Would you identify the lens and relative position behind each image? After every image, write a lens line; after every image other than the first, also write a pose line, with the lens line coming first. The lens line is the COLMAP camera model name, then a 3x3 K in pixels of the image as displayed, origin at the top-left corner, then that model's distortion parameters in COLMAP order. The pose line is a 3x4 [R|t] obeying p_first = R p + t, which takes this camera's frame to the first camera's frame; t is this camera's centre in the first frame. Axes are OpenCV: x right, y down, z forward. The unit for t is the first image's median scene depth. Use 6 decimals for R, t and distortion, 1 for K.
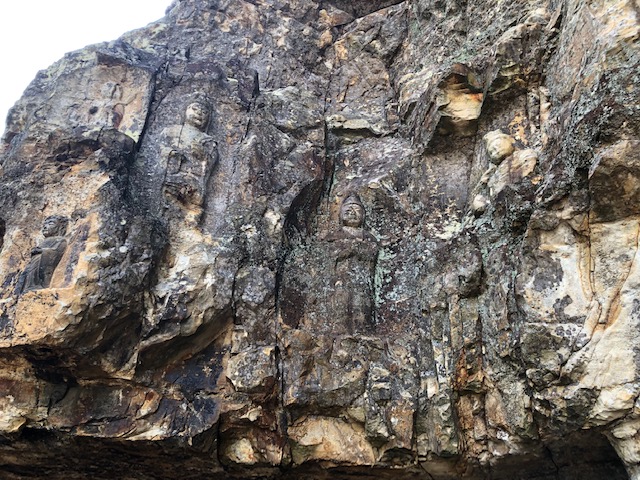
lens RADIAL K [[522.0, 0, 320.0], [0, 522.0, 240.0], [0, 0, 1]] dist [0.006570, -0.001765]
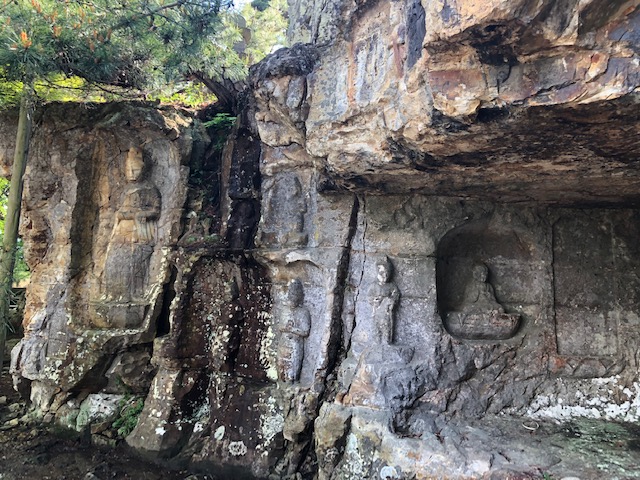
lens RADIAL K [[522.0, 0, 320.0], [0, 522.0, 240.0], [0, 0, 1]] dist [0.006570, -0.001765]
pose [[0.786040, -0.020766, -0.617827, -0.141882], [0.313766, 0.874528, 0.369800, 0.079124], [0.532627, -0.484530, 0.693930, -0.104488]]
